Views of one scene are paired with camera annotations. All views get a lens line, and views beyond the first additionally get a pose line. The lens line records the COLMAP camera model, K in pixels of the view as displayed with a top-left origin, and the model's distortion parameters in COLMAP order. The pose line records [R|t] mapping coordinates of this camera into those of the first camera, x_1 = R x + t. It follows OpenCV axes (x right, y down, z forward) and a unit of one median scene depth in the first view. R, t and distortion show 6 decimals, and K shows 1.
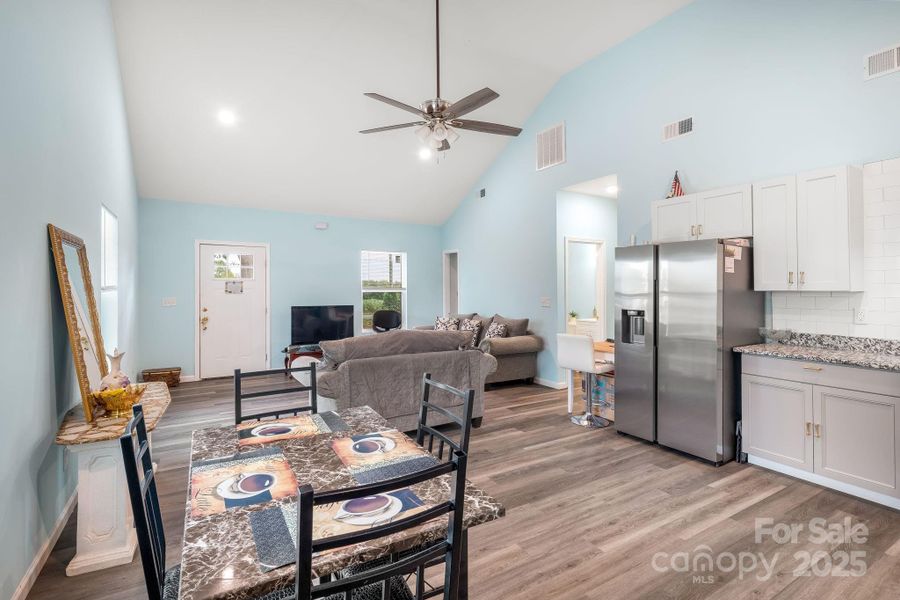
lens RADIAL K [[437.2, 0, 455.4], [0, 437.2, 295.1], [0, 0, 1]] dist [0.011646, -0.000348]
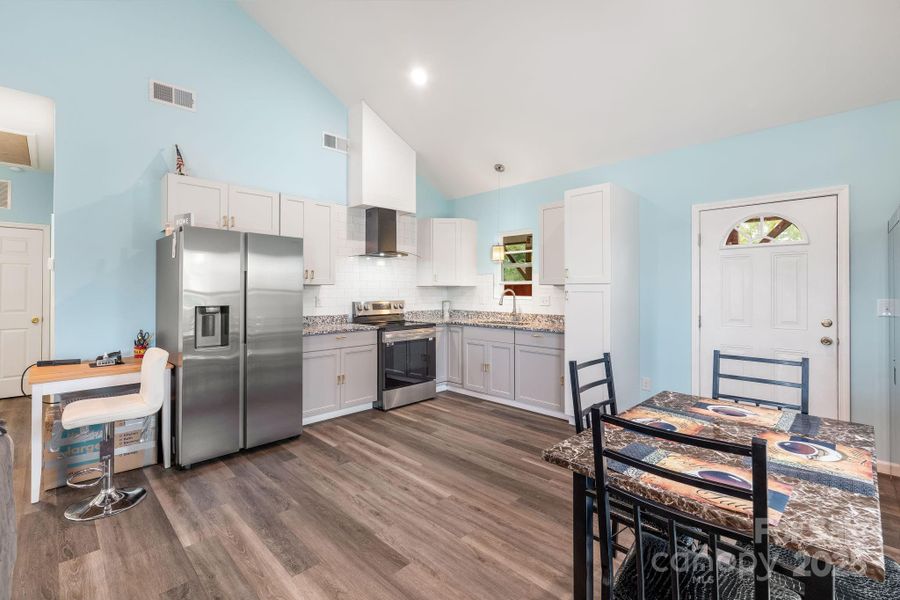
lens RADIAL K [[395.1, 0, 456.2], [0, 395.1, 290.9], [0, 0, 1]] dist [-0.000669, 0.000369]
pose [[-0.247967, -0.002246, 0.968766, -0.716056], [0.013843, 0.999887, 0.005861, 0.012699], [-0.968670, 0.014864, -0.247908, 1.236578]]
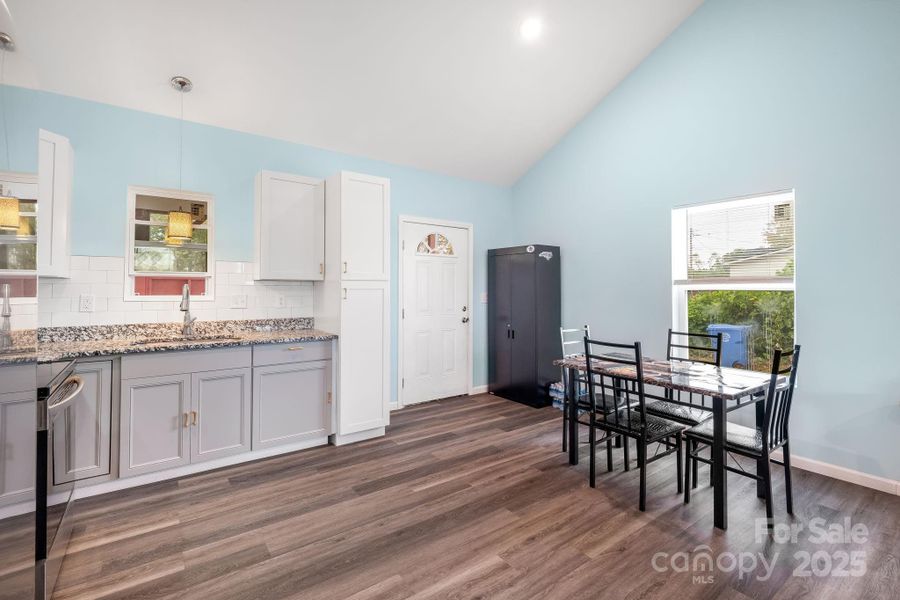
lens RADIAL K [[401.2, 0, 448.4], [0, 401.2, 280.5], [0, 0, 1]] dist [-0.000426, -0.000147]
pose [[-0.997746, -0.009026, -0.066489, 0.499734], [-0.009000, 0.999959, -0.000697, -0.001110], [0.066493, -0.000097, -0.997787, 1.828238]]
